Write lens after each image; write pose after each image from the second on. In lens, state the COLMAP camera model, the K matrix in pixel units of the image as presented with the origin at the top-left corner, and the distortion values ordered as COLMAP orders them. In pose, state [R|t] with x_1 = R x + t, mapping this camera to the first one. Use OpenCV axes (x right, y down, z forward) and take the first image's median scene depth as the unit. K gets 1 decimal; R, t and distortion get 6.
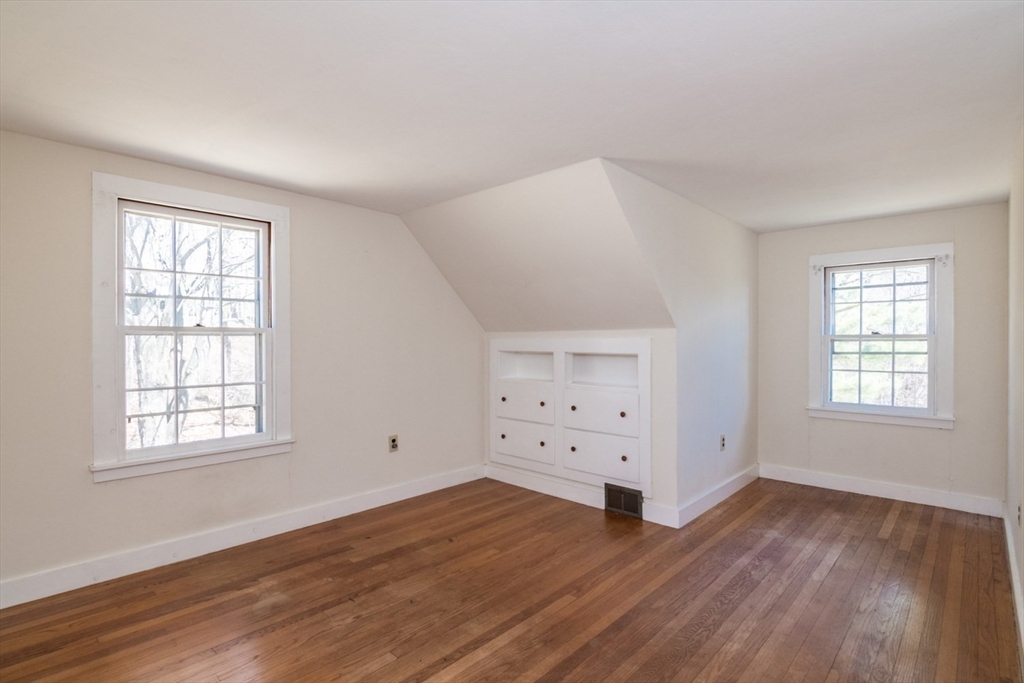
lens RADIAL K [[502.6, 0, 504.6], [0, 502.6, 342.7], [0, 0, 1]] dist [-0.004663, -0.004723]
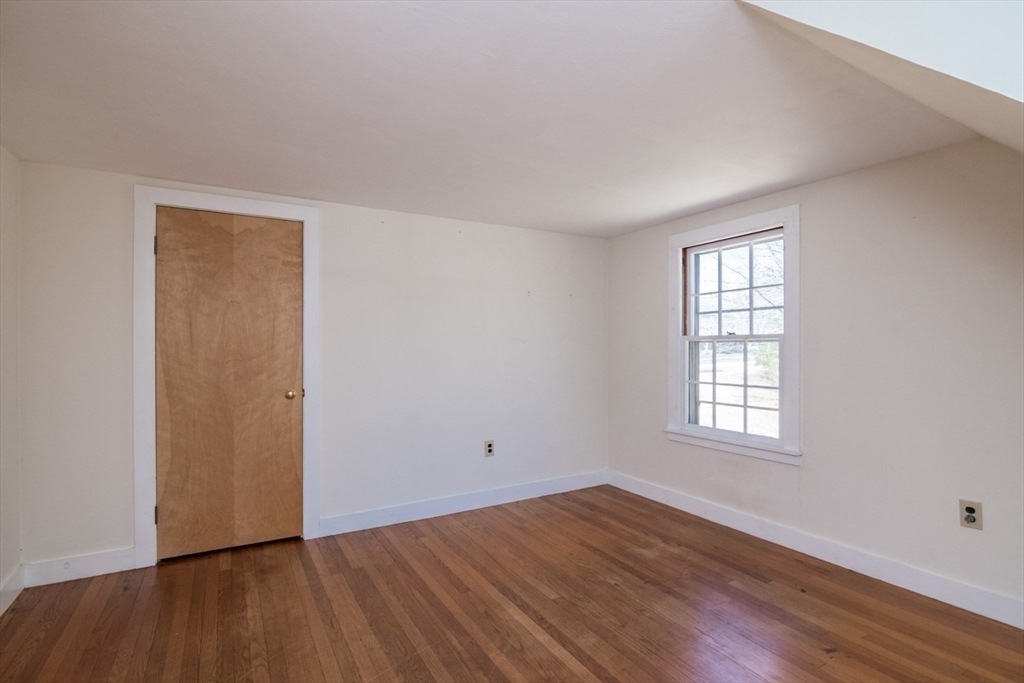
lens RADIAL K [[502.6, 0, 517.4], [0, 502.6, 341.5], [0, 0, 1]] dist [-0.004663, -0.004723]
pose [[-0.277243, -0.010905, -0.960738, 0.775663], [-0.003662, 0.999940, -0.010293, -0.002294], [0.960793, 0.000665, -0.277267, 0.958206]]
